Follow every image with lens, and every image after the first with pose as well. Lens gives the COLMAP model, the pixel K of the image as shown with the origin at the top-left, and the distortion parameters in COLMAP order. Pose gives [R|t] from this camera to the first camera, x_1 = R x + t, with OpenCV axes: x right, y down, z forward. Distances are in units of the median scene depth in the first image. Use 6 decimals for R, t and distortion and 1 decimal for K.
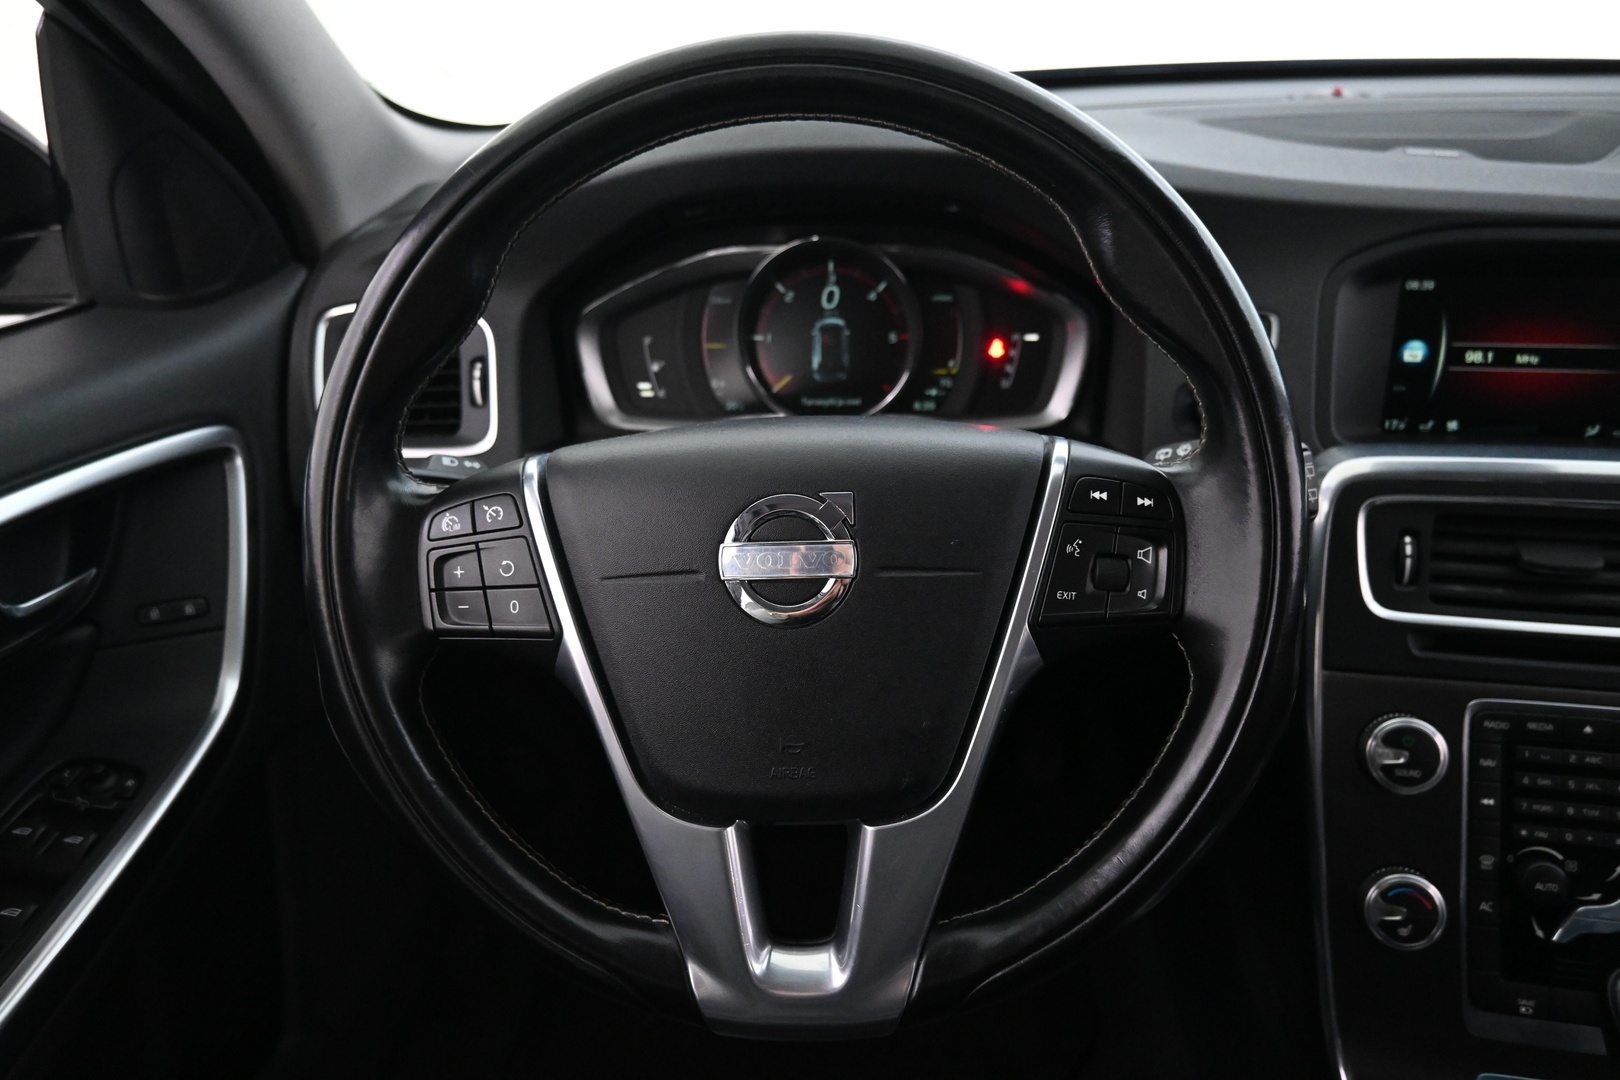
lens RADIAL K [[1109.5, 0, 810.0], [0, 1109.5, 540.0], [0, 0, 1]] dist [-0.000110, -0.000148]
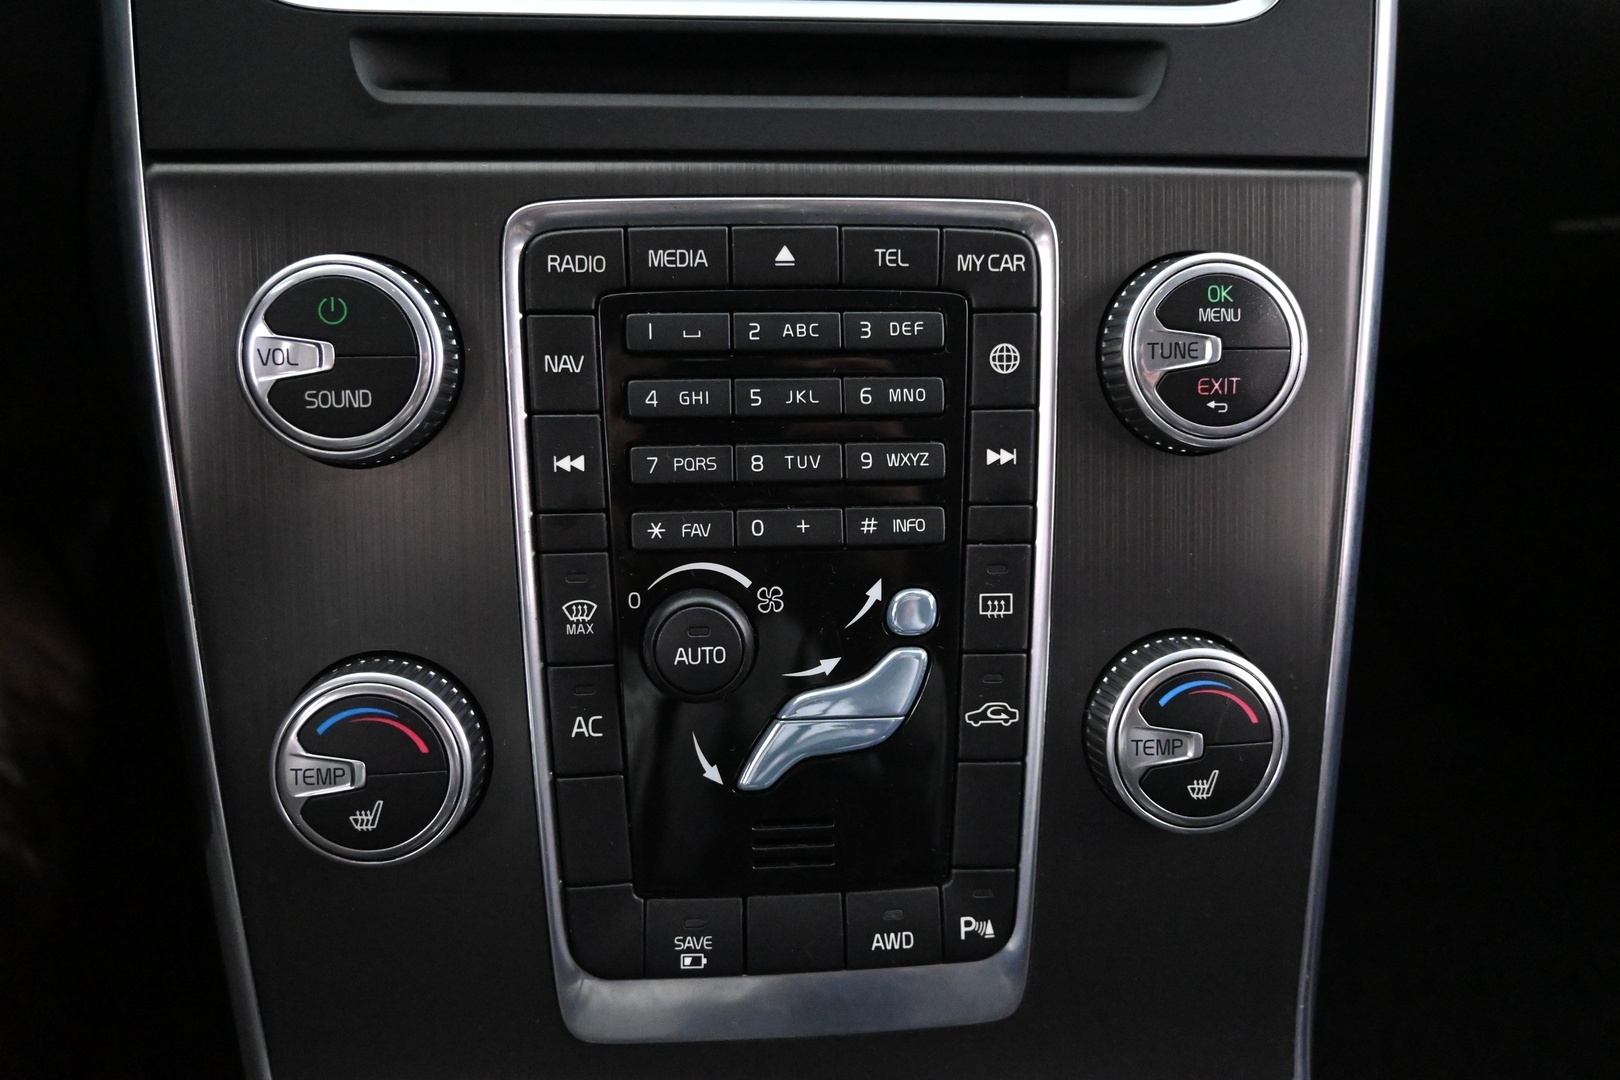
lens RADIAL K [[1407.8, 0, 810.0], [0, 1407.8, 540.0], [0, 0, 1]] dist [0.003790, 0.000086]
pose [[0.950863, -0.093057, 0.295297, 0.547226], [0.064996, 0.992506, 0.103480, 0.218656], [-0.302714, -0.079202, 0.949785, 0.505706]]
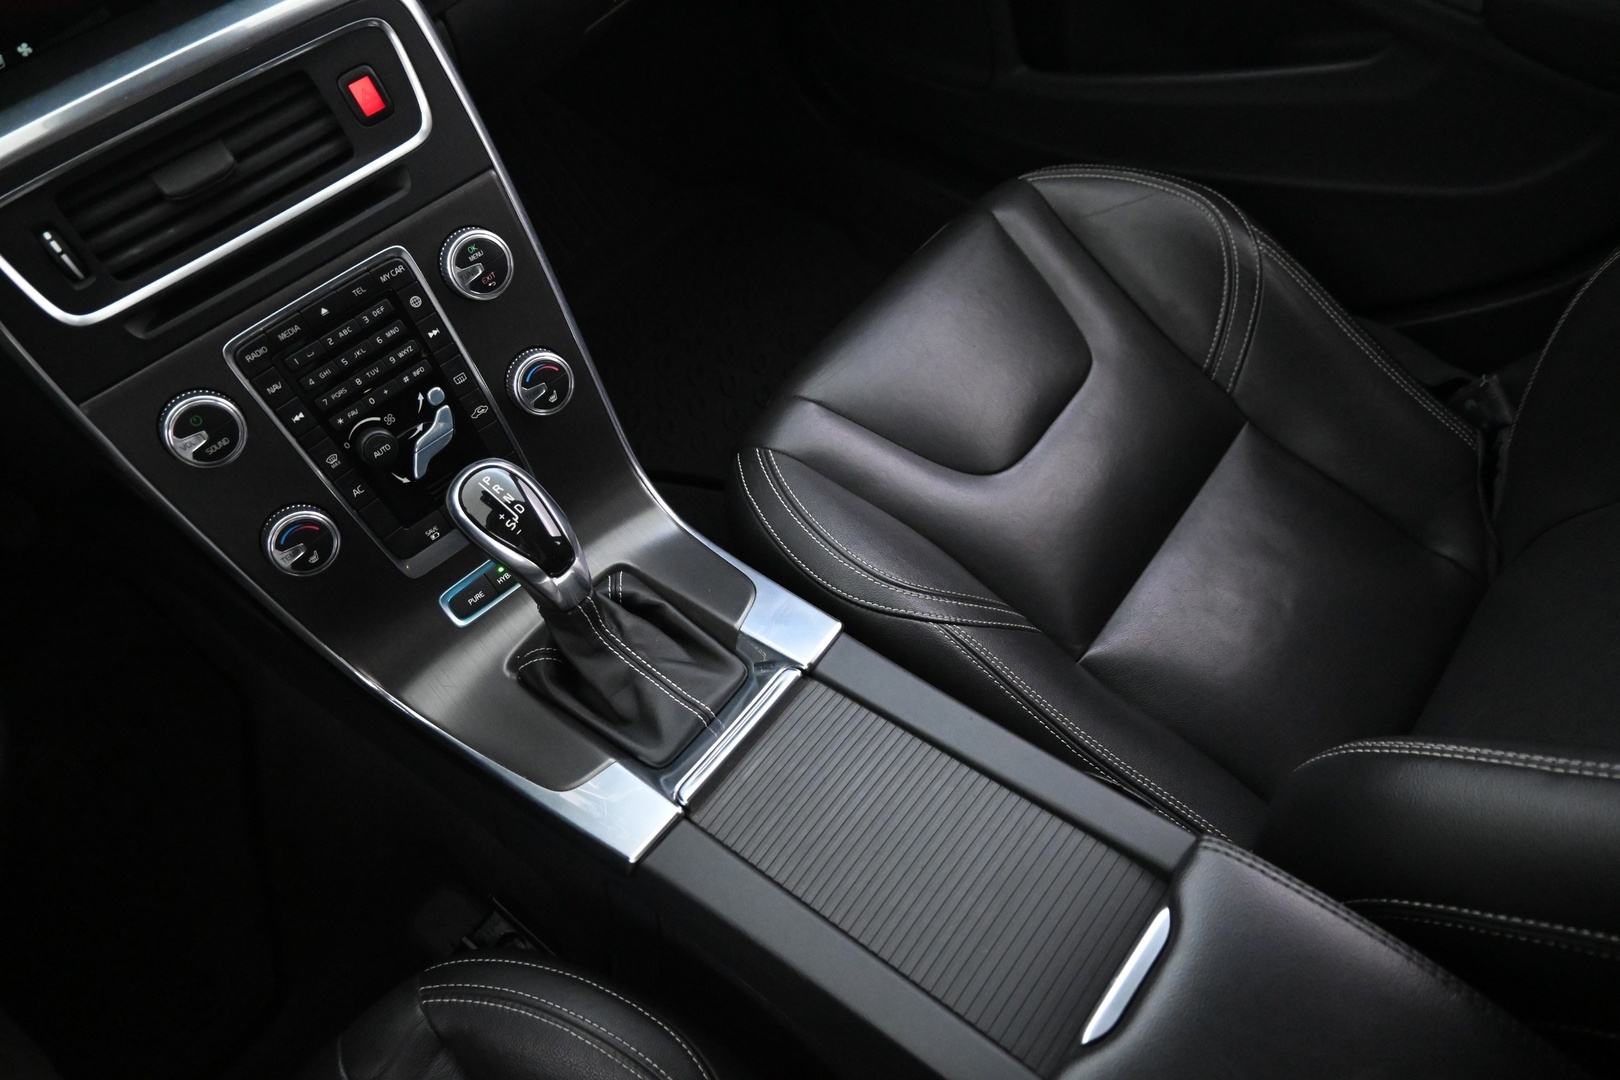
lens RADIAL K [[1109.5, 0, 810.0], [0, 1109.5, 540.0], [0, 0, 1]] dist [-0.000110, -0.000148]
pose [[0.573307, -0.679051, 0.458485, 0.325383], [0.383004, 0.716785, 0.582690, -0.115514], [-0.724311, -0.158459, 0.671017, -0.097206]]
